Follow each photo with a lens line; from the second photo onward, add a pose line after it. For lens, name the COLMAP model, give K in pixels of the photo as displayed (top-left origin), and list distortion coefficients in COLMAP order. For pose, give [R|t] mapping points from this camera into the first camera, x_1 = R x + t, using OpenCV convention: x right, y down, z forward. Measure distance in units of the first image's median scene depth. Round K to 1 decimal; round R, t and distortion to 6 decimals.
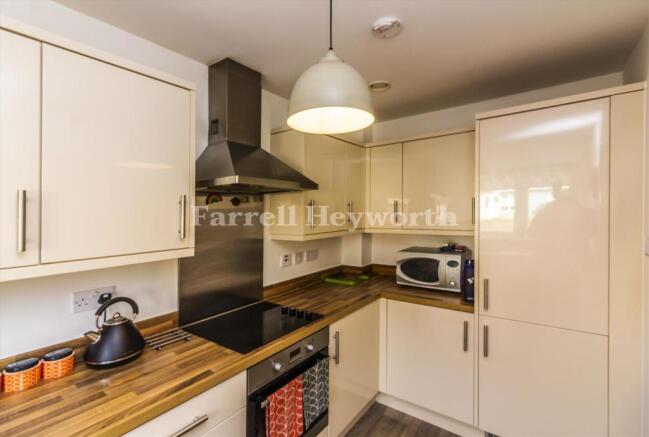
lens RADIAL K [[297.9, 0, 324.5], [0, 297.9, 218.5], [0, 0, 1]] dist [0.000216, 0.000314]
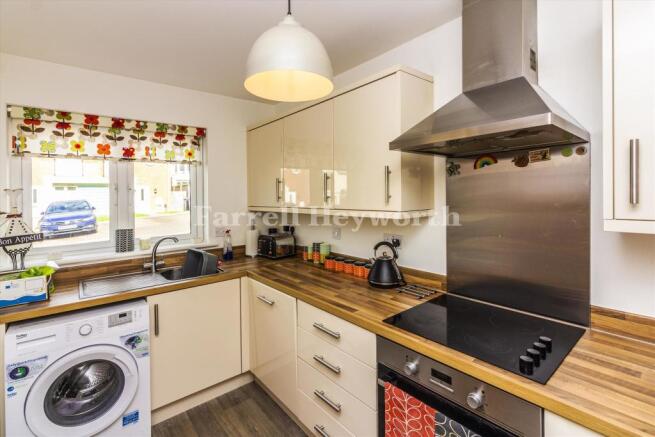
lens RADIAL K [[304.3, 0, 356.9], [0, 304.3, 187.2], [0, 0, 1]] dist [0.001031, 0.000123]
pose [[-0.203150, -0.000741, -0.979147, 0.672288], [0.022054, 0.999743, -0.005332, 0.002707], [0.978899, -0.022678, -0.203081, 1.000050]]
